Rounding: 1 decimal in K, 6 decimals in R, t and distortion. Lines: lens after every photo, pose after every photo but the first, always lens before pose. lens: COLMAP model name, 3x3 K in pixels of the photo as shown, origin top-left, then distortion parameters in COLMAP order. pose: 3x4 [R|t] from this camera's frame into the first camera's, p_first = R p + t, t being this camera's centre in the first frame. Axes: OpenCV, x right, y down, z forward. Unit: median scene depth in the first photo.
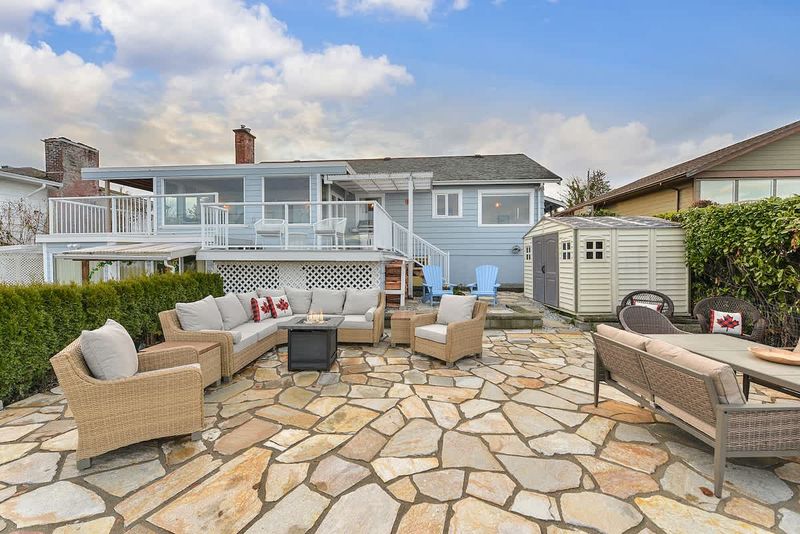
lens RADIAL K [[346.5, 0, 396.6], [0, 346.5, 262.7], [0, 0, 1]] dist [-0.001752, 0.001620]
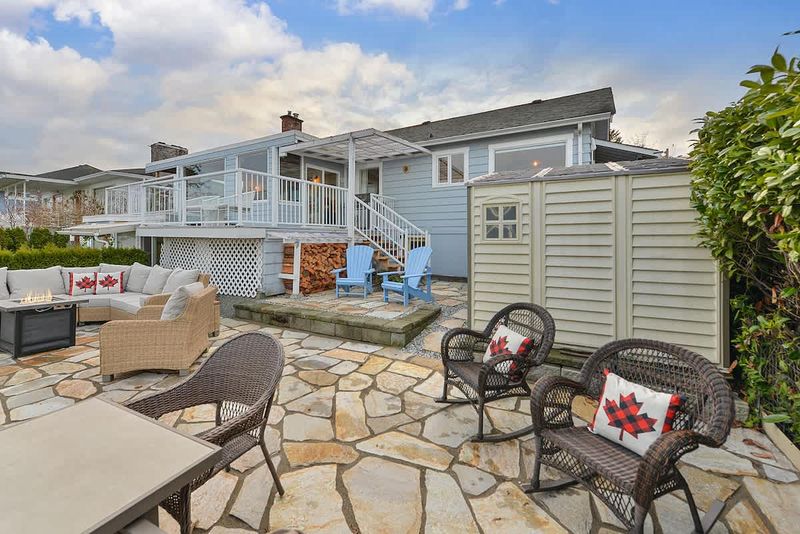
lens RADIAL K [[346.5, 0, 408.2], [0, 346.5, 239.9], [0, 0, 1]] dist [-0.001752, 0.001620]
pose [[0.880031, 0.012245, -0.474758, 0.670712], [-0.016823, 0.999844, -0.005396, -0.002131], [0.474618, 0.012735, 0.880100, 0.417381]]
